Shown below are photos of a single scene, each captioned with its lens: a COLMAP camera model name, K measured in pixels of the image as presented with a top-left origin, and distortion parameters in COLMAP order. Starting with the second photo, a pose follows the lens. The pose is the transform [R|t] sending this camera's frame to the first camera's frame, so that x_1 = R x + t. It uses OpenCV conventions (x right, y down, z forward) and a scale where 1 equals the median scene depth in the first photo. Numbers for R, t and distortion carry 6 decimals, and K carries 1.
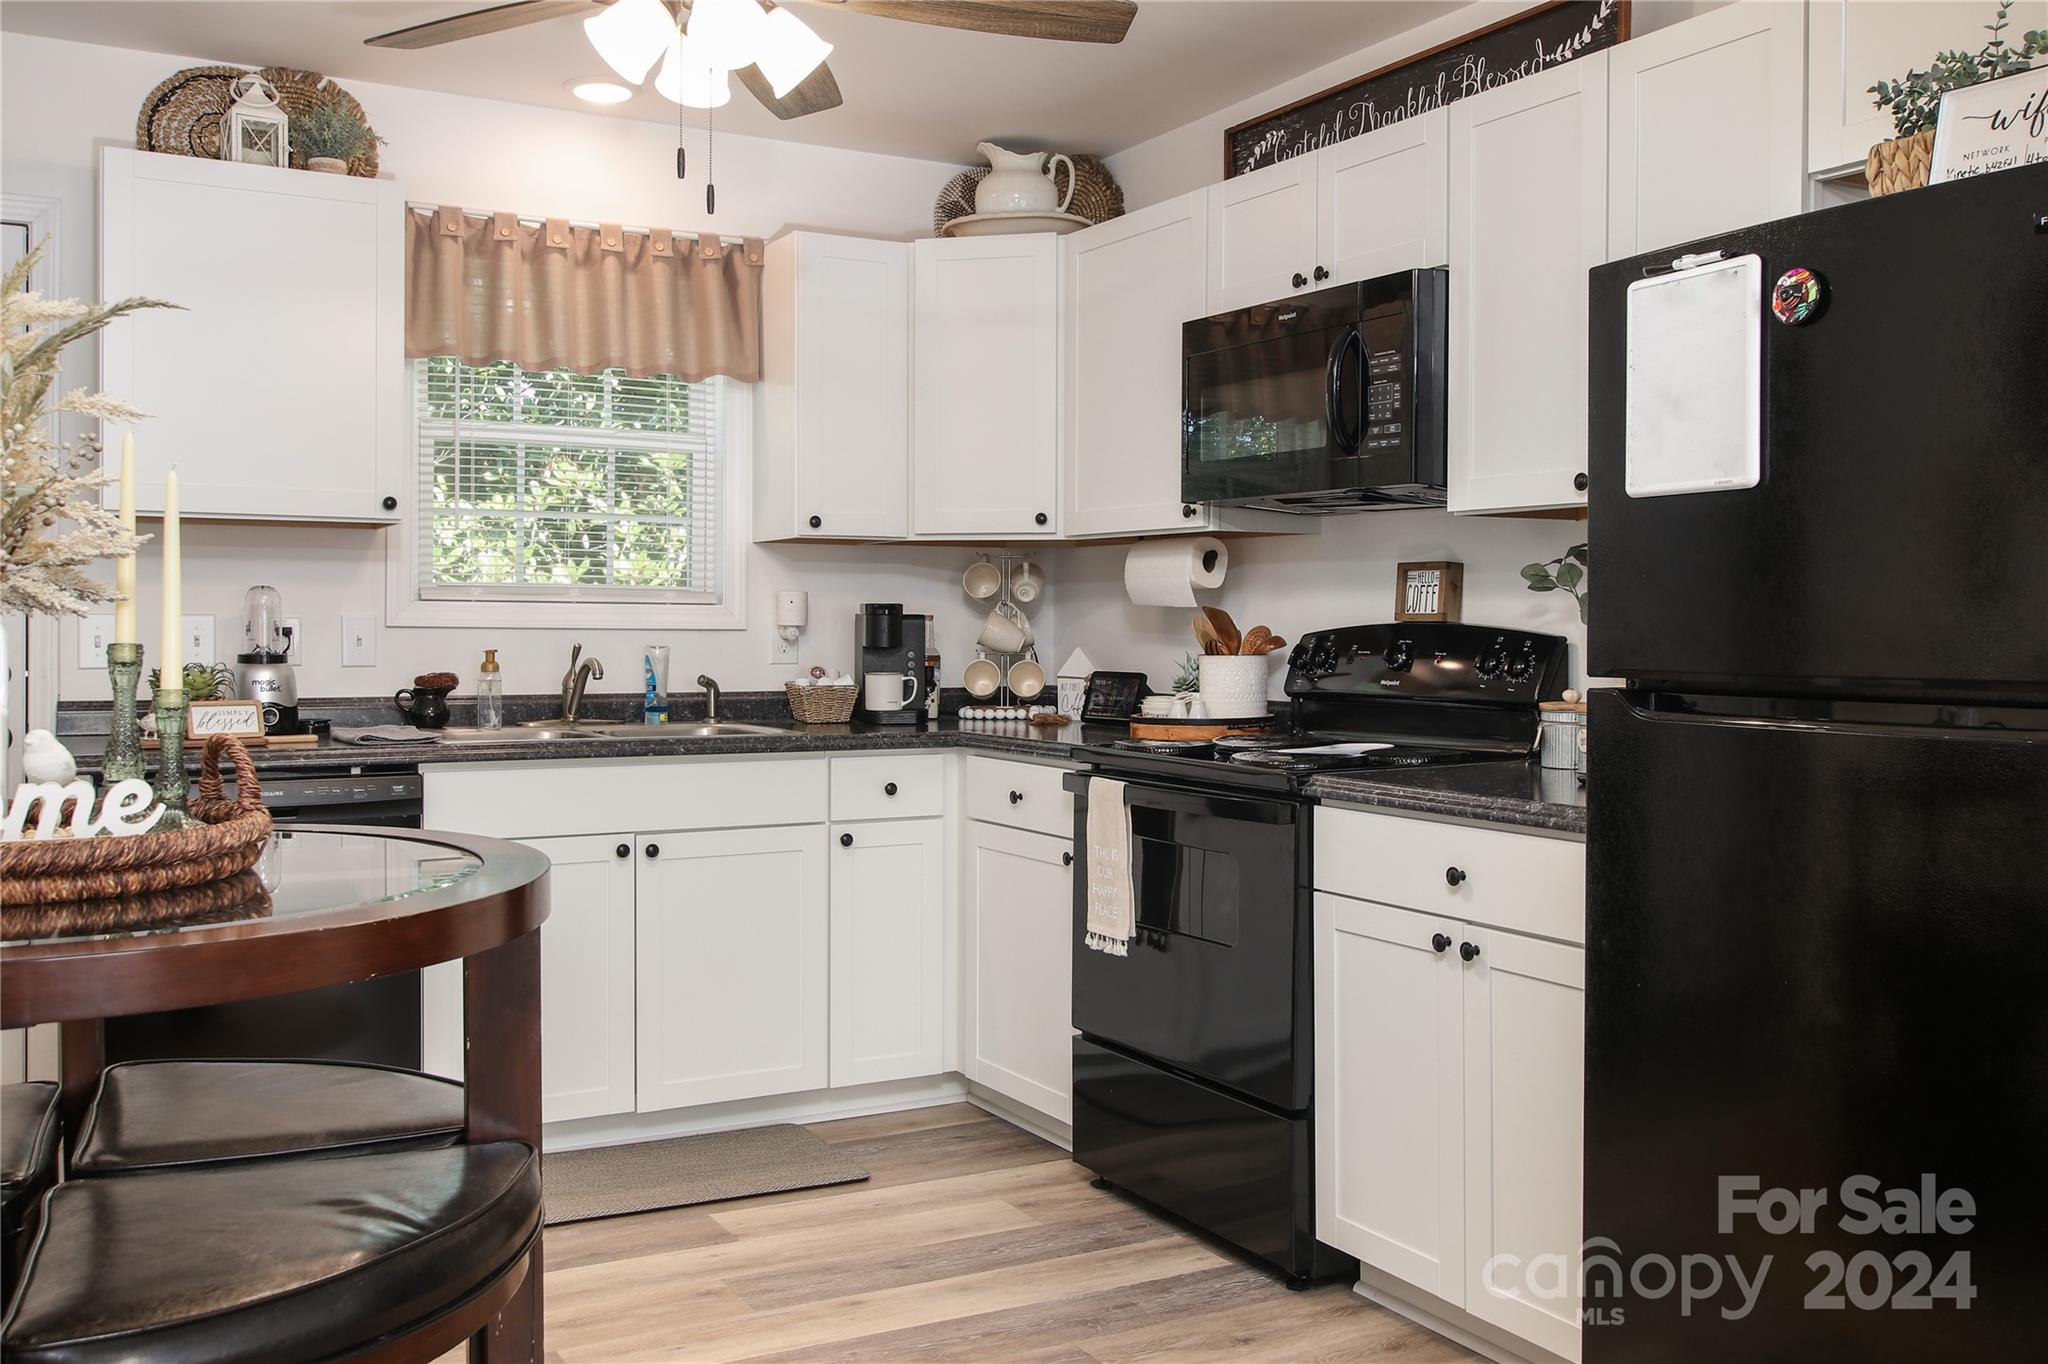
lens RADIAL K [[1827.8, 0, 1000.5], [0, 1827.8, 645.0], [0, 0, 1]] dist [0.011330, -0.027898]
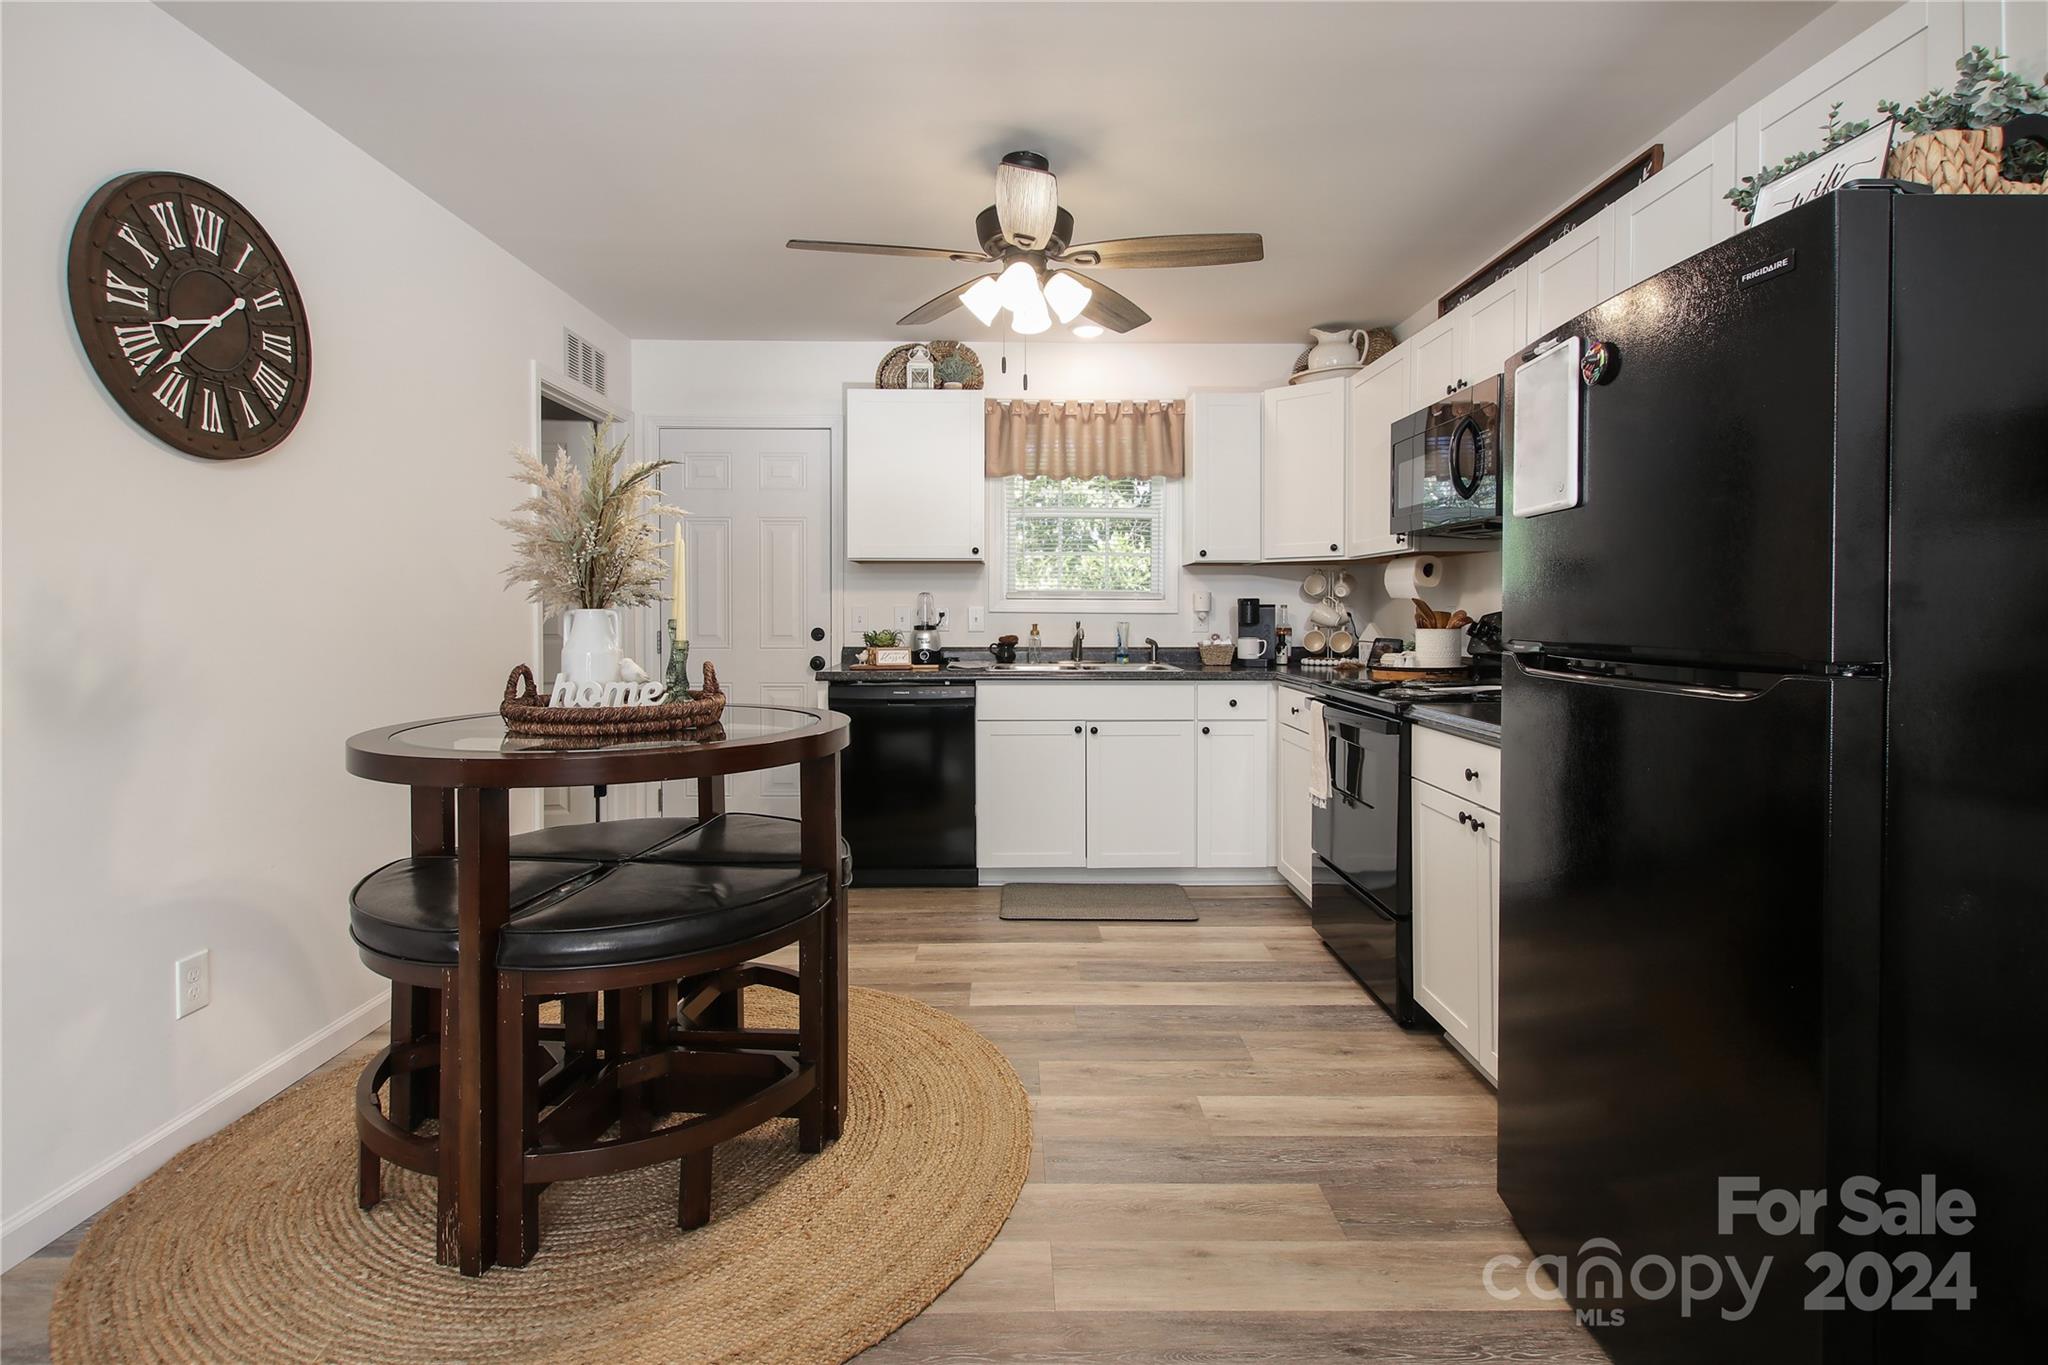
lens RADIAL K [[959.0, 0, 1024.4], [0, 959.0, 631.2], [0, 0, 1]] dist [0.009602, -0.004469]
pose [[0.885774, 0.006308, -0.464075, 0.202003], [-0.002256, 0.999954, 0.009285, 0.000978], [0.464112, -0.007178, 0.885747, 0.088248]]
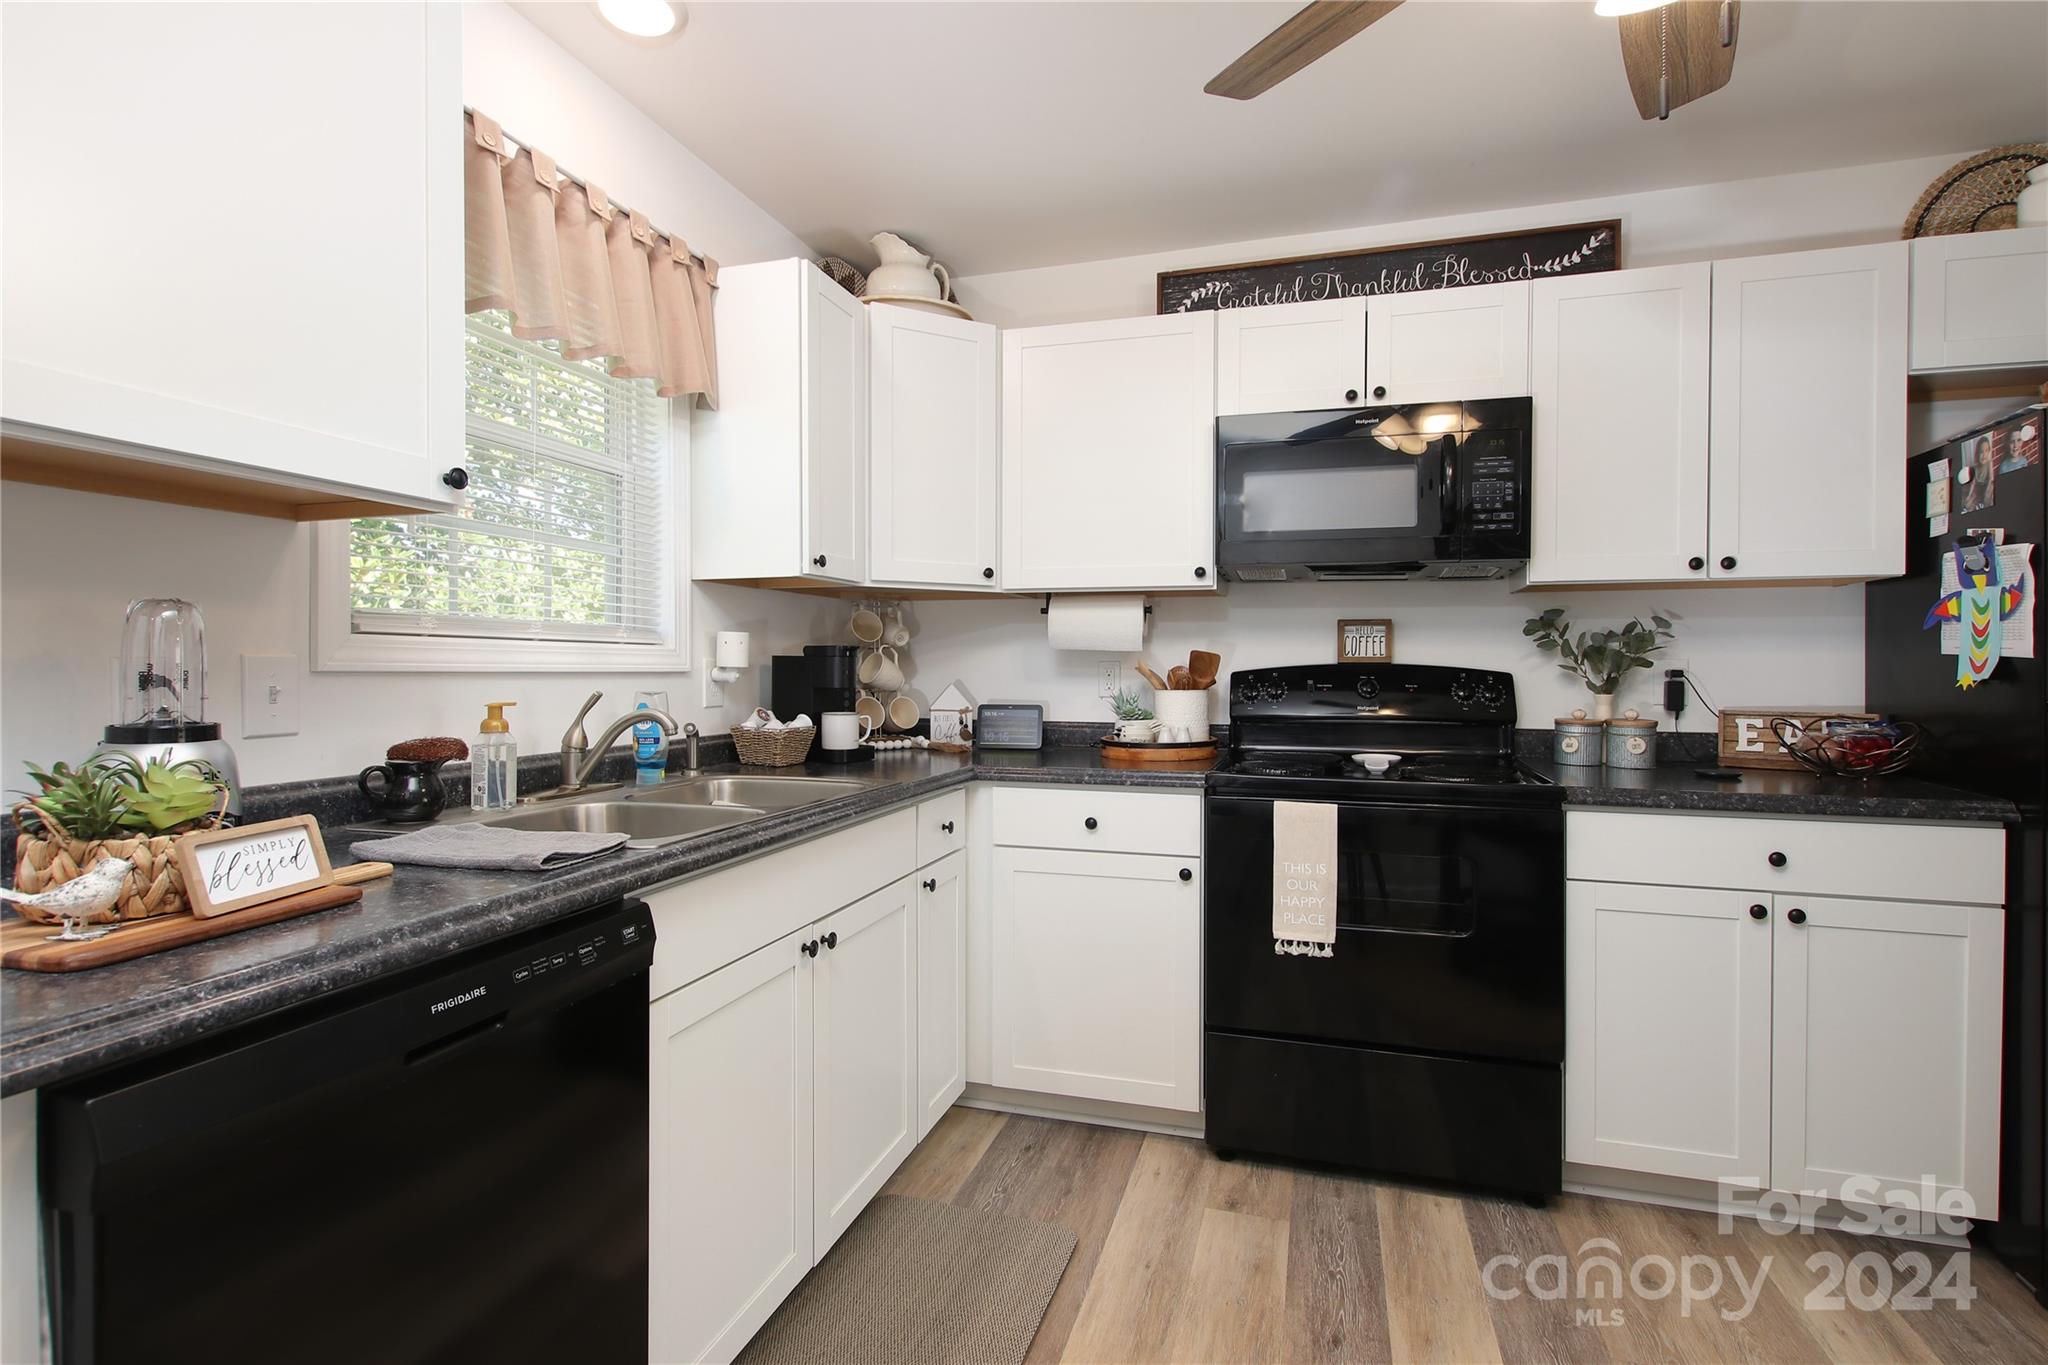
lens RADIAL K [[959.0, 0, 1022.8], [0, 959.0, 669.1], [0, 0, 1]] dist [0.009602, -0.004469]
pose [[0.712891, -0.005652, 0.701253, -0.426143], [0.010100, 0.999947, -0.002209, -0.008409], [-0.701203, 0.008658, 0.712909, 0.618852]]
